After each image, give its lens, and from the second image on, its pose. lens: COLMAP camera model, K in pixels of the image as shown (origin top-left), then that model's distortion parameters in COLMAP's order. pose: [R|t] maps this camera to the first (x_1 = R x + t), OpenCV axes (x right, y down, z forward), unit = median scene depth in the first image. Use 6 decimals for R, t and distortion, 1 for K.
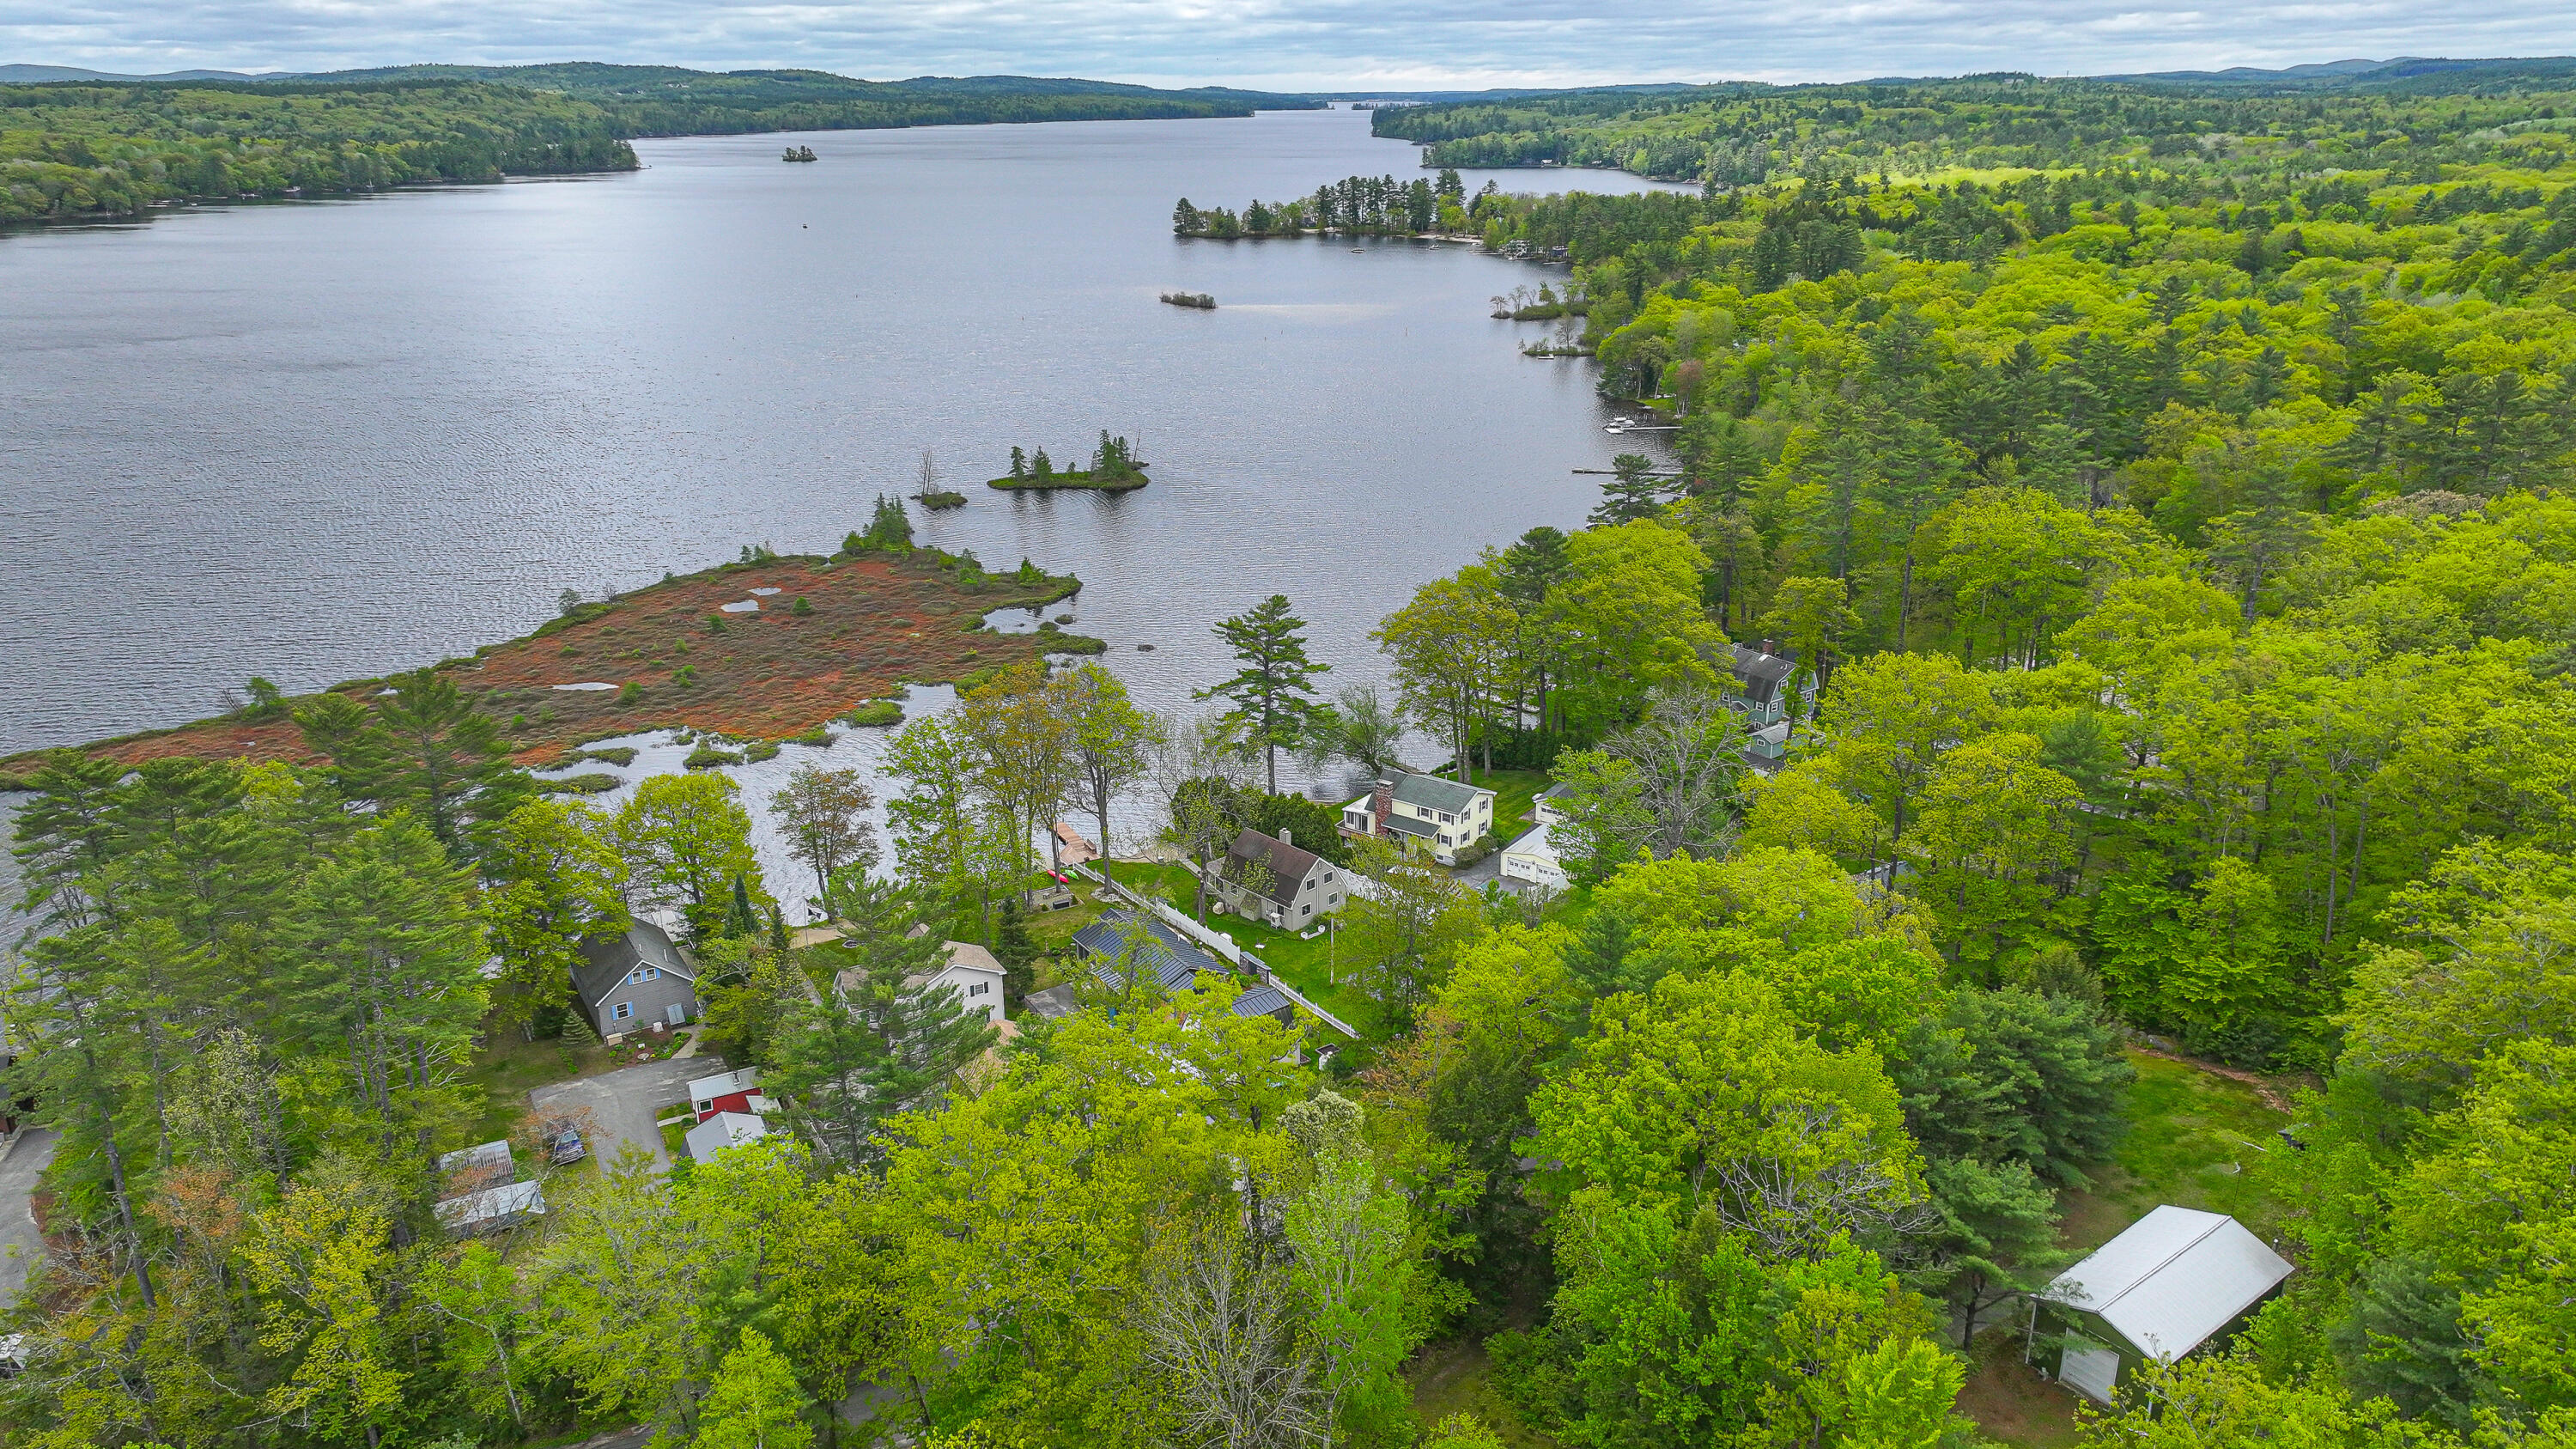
lens RADIAL K [[1814.4, 0, 1288.0], [0, 1814.4, 724.5], [0, 0, 1]] dist [-0.001068, -0.000745]
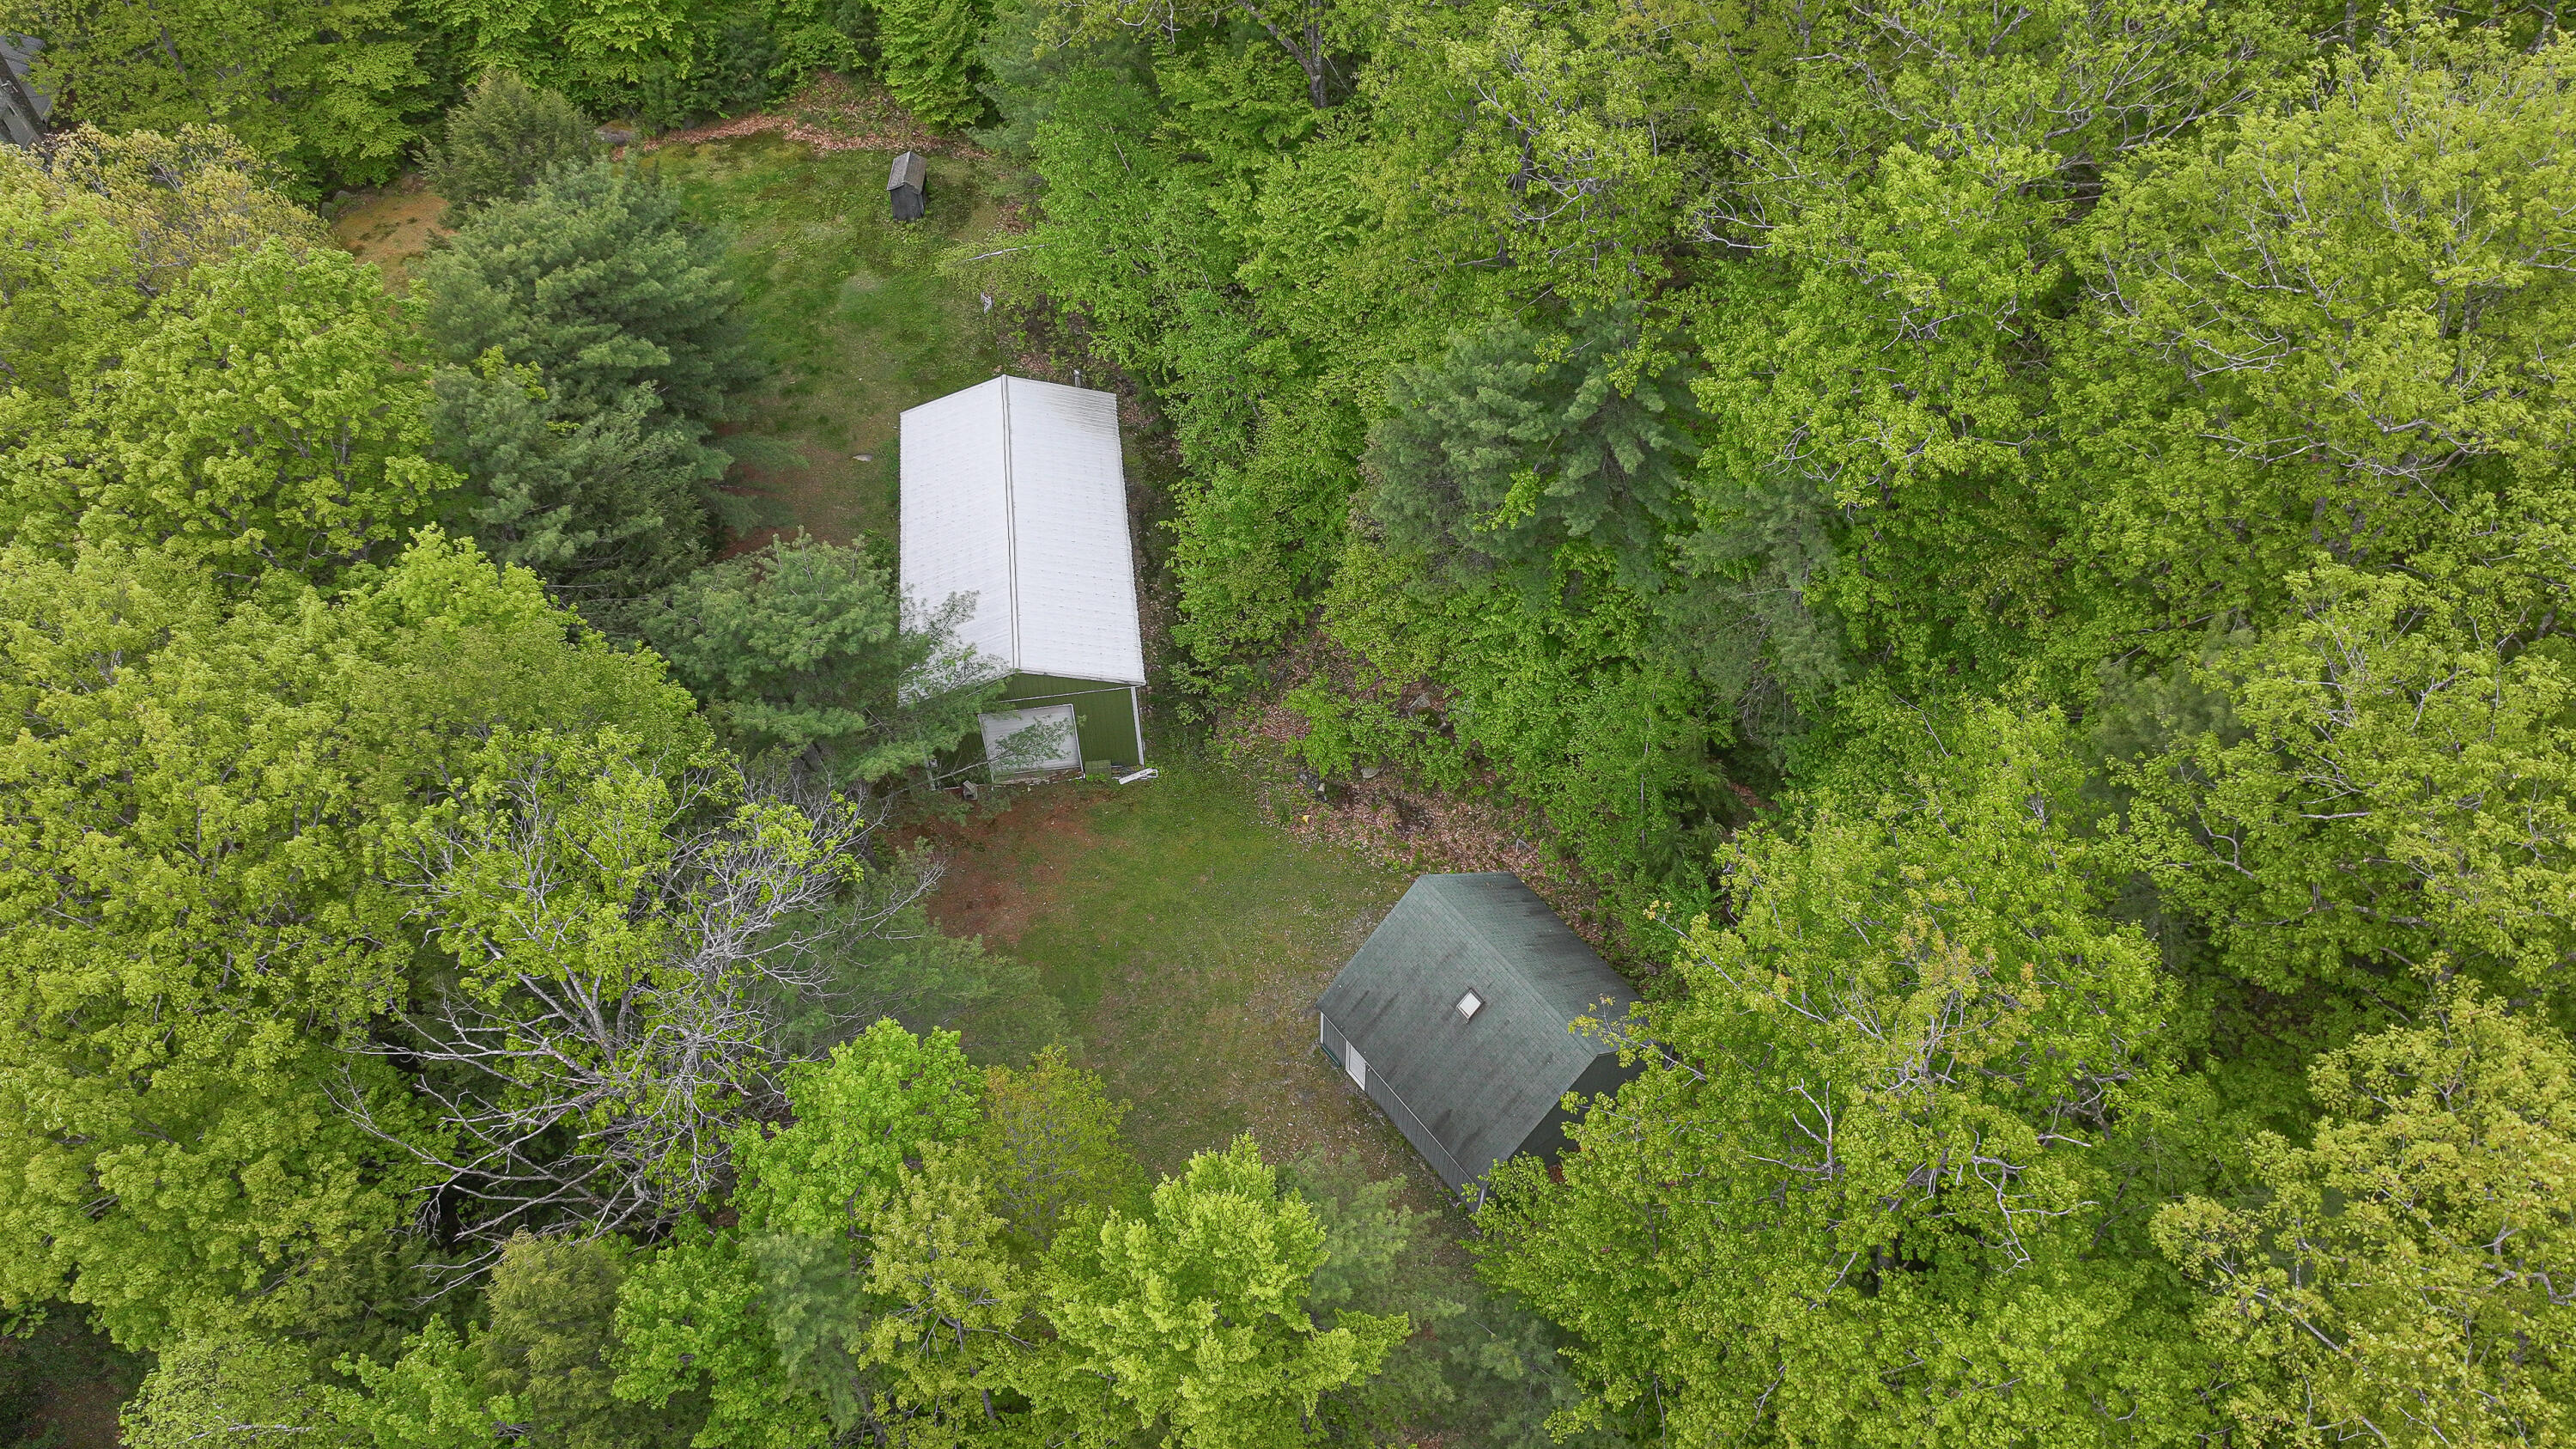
lens RADIAL K [[1814.4, 0, 1288.0], [0, 1814.4, 724.5], [0, 0, 1]] dist [-0.001068, -0.000745]
pose [[0.499547, -0.669035, 0.550313, 0.149293], [0.290946, 0.727929, 0.620862, 0.001889], [-0.815968, -0.150038, 0.558288, 0.563058]]
